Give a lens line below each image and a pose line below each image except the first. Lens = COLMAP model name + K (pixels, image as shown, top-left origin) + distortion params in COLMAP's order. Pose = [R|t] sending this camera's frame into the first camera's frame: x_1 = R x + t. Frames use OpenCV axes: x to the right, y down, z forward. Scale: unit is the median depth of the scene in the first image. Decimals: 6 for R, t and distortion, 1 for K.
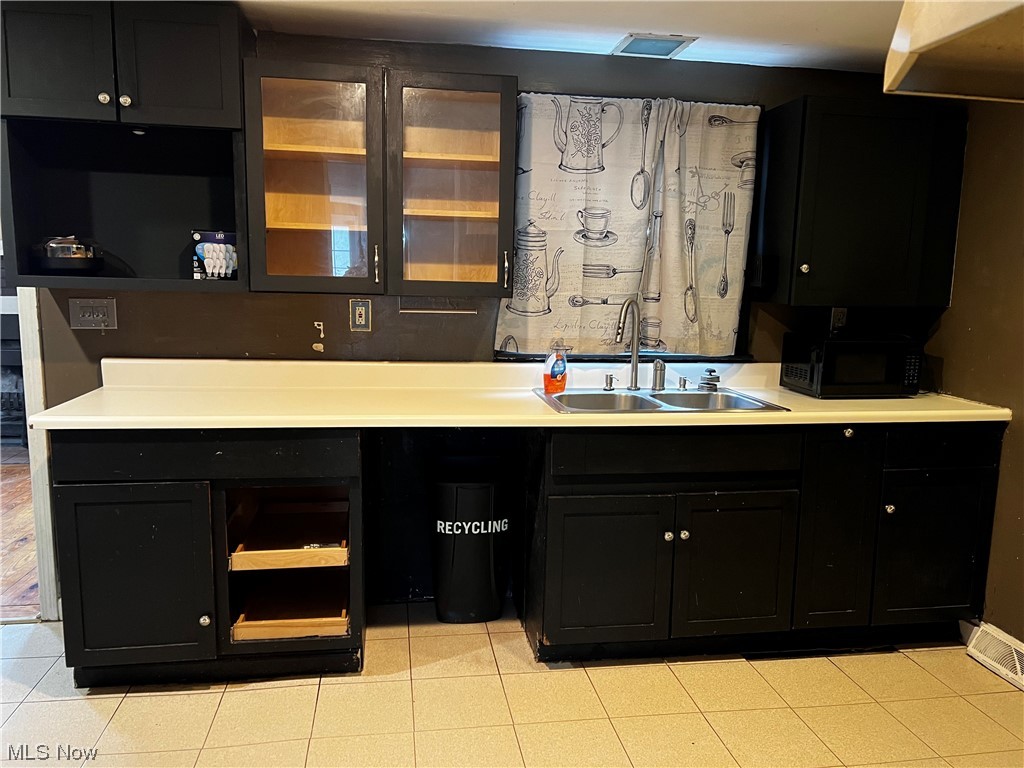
lens RADIAL K [[767.4, 0, 511.5], [0, 767.4, 384.5], [0, 0, 1]] dist [0.045754, -0.042790]
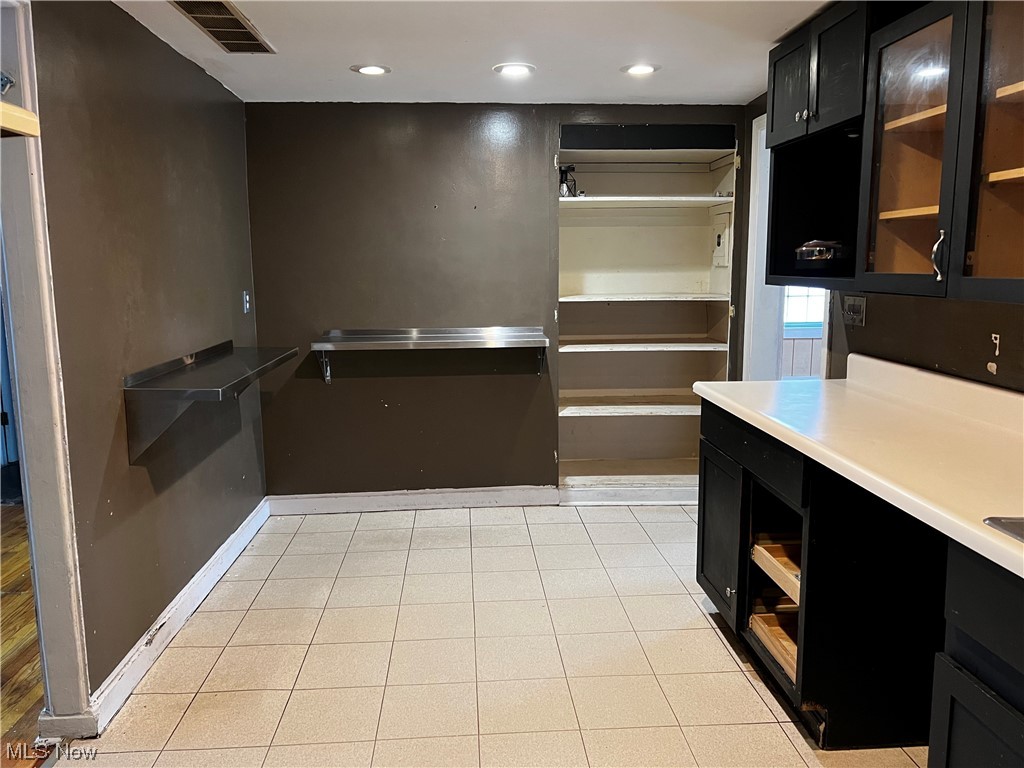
lens RADIAL K [[767.4, 0, 511.8], [0, 767.4, 382.8], [0, 0, 1]] dist [0.045754, -0.042790]
pose [[-0.094028, 0.131756, -0.986813, 0.568686], [-0.135298, 0.980317, 0.143781, -0.083787], [0.986333, 0.147033, -0.074351, 0.631511]]
